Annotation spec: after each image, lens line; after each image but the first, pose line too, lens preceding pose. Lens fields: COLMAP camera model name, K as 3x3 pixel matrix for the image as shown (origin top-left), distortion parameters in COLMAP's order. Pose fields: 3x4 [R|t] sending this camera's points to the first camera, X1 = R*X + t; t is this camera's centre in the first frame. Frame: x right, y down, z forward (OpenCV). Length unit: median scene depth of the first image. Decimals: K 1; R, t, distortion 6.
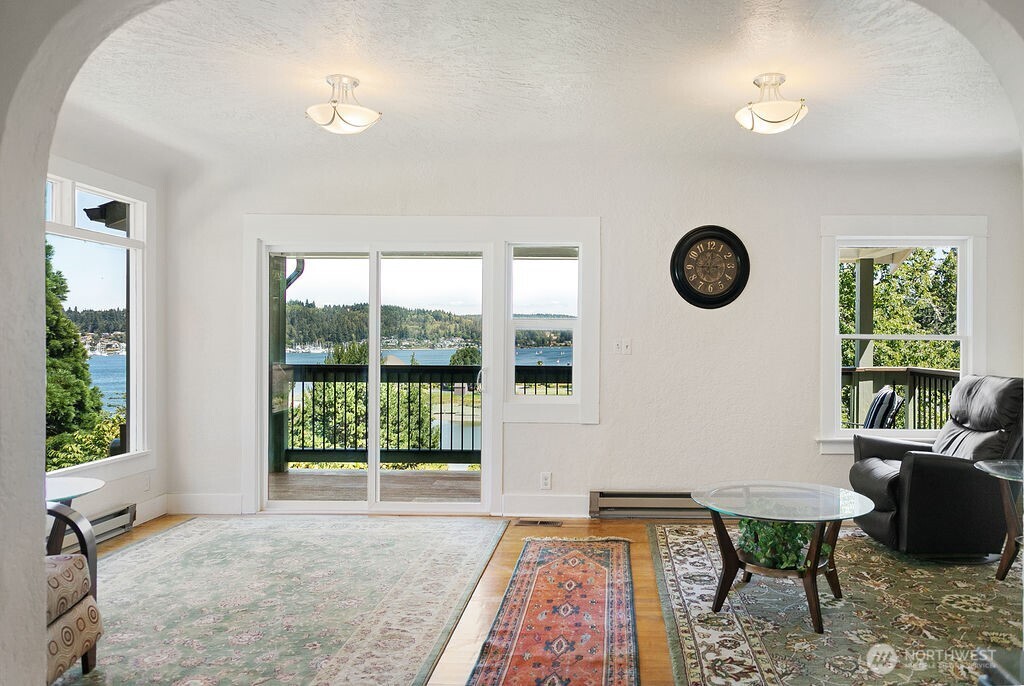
lens RADIAL K [[715.1, 0, 531.7], [0, 715.1, 312.9], [0, 0, 1]] dist [0.004502, 0.005592]
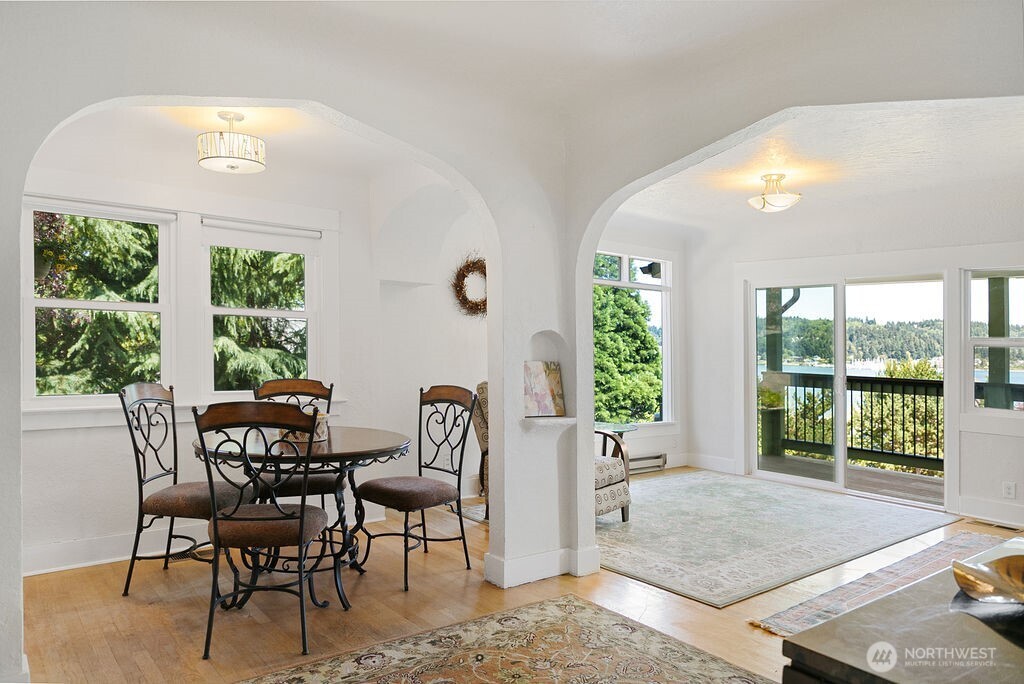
lens RADIAL K [[700.2, 0, 494.5], [0, 700.2, 336.5], [0, 0, 1]] dist [-0.000207, 0.003519]
pose [[0.681813, 0.005643, -0.731505, 0.288562], [0.002150, 0.999950, 0.009717, -0.005940], [0.731524, -0.008198, 0.681767, -0.295563]]
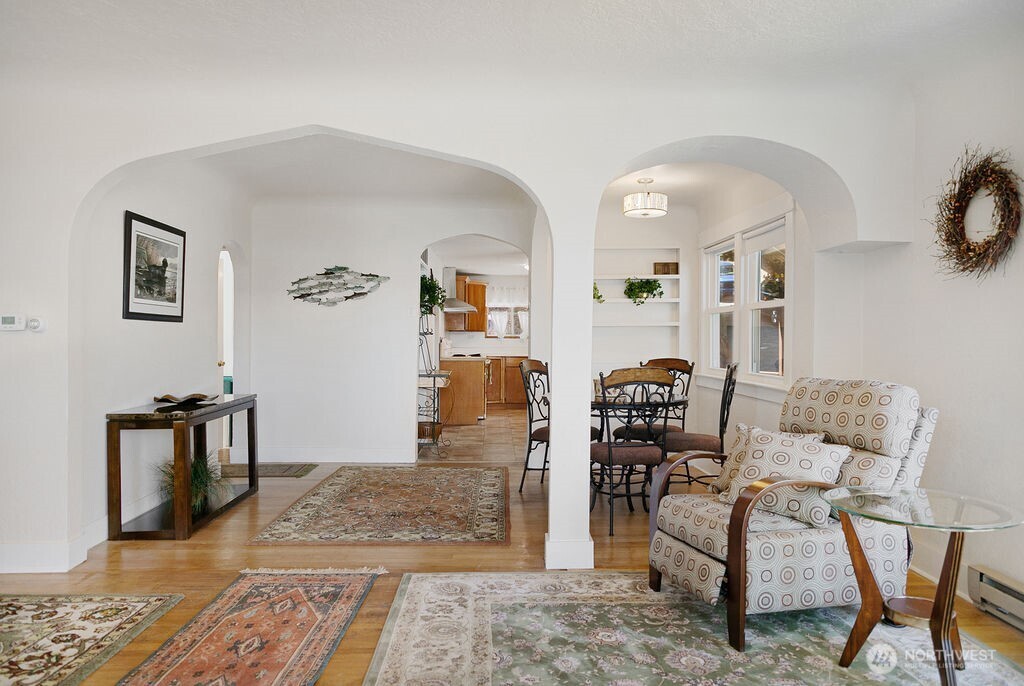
lens RADIAL K [[700.2, 0, 494.5], [0, 700.2, 337.5], [0, 0, 1]] dist [-0.000207, 0.003519]
pose [[-0.995470, -0.011040, -0.094436, -0.120271], [-0.008328, 0.999543, -0.029068, 0.056740], [0.094714, -0.028150, -0.995106, 1.175181]]
